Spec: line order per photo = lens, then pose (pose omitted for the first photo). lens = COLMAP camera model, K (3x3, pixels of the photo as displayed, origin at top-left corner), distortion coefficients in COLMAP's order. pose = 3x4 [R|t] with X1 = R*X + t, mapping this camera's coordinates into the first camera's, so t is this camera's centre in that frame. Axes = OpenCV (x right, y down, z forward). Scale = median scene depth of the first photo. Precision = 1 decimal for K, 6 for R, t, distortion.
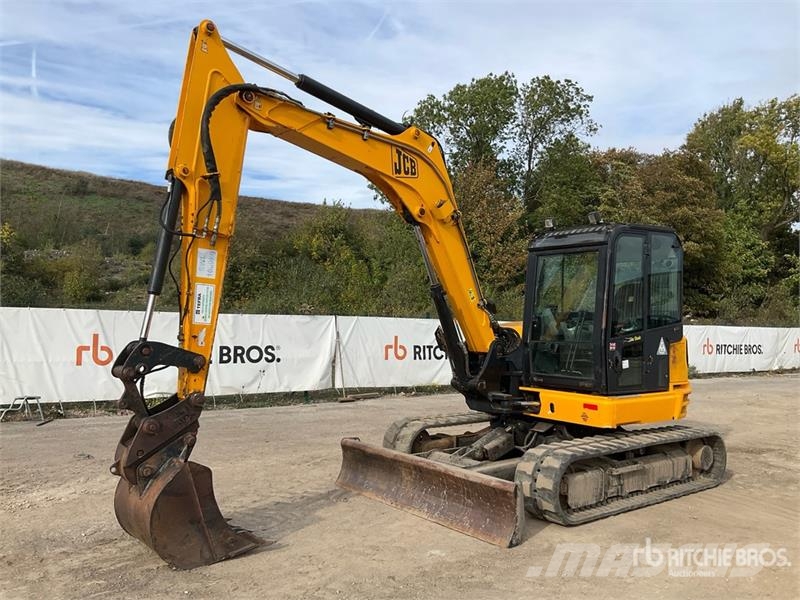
lens RADIAL K [[660.1, 0, 404.1], [0, 660.1, 316.2], [0, 0, 1]] dist [0.071354, -0.132749]
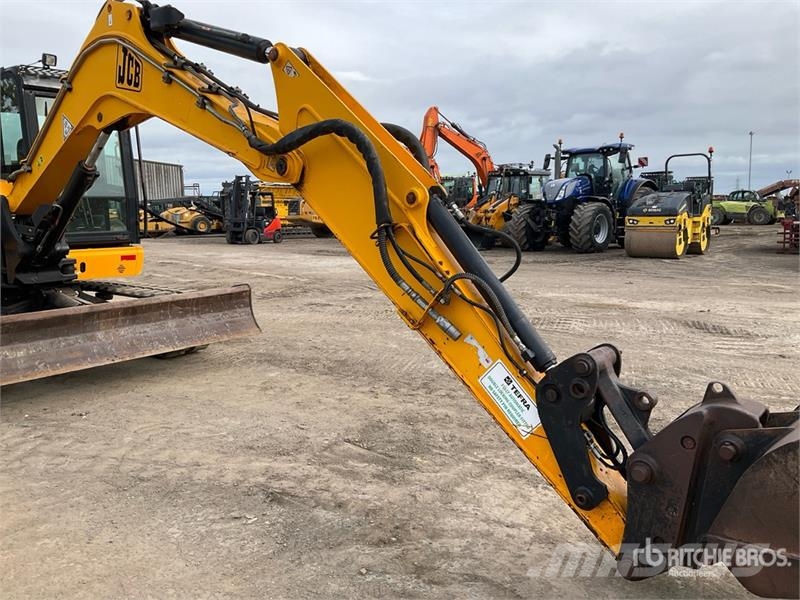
lens RADIAL K [[660.1, 0, 397.8], [0, 660.1, 303.4], [0, 0, 1]] dist [0.071354, -0.132749]
pose [[-0.235843, -0.142540, 0.961280, -0.375760], [0.003204, 0.989065, 0.147446, 0.023077], [-0.971786, 0.037854, -0.232808, 0.364671]]
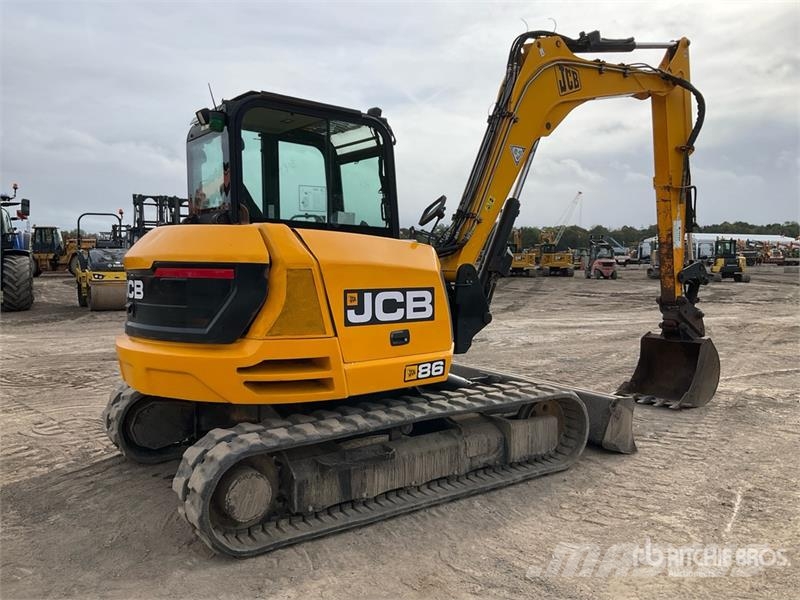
lens RADIAL K [[660.1, 0, 404.1], [0, 660.1, 295.9], [0, 0, 1]] dist [0.071354, -0.132749]
pose [[-0.998201, -0.019990, 0.056522, 0.062383], [-0.016975, 0.998432, 0.053338, 0.015991], [-0.057500, 0.052283, -0.996976, 0.863623]]
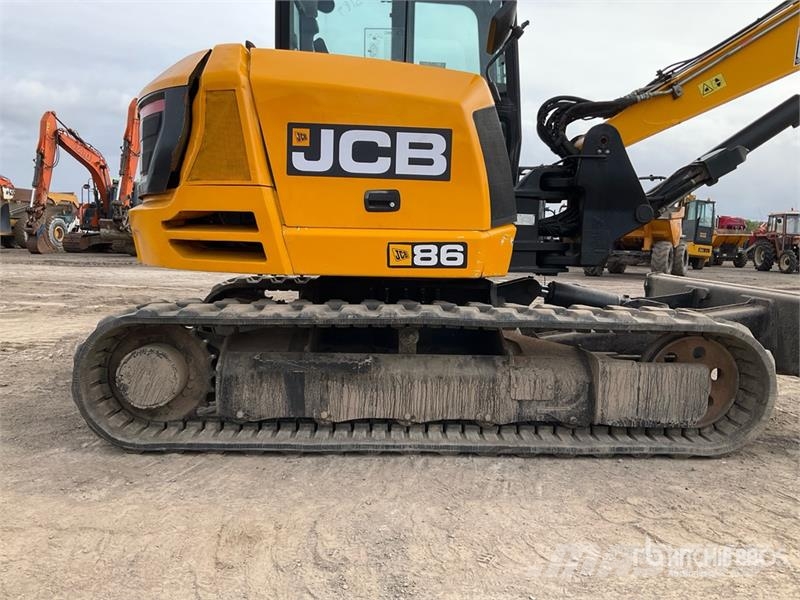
lens RADIAL K [[660.1, 0, 409.1], [0, 660.1, 304.2], [0, 0, 1]] dist [0.071354, -0.132749]
pose [[-0.804833, -0.090517, 0.586558, -0.046075], [-0.039022, 0.994233, 0.099887, 0.060658], [-0.592217, 0.057504, -0.803724, 0.733209]]
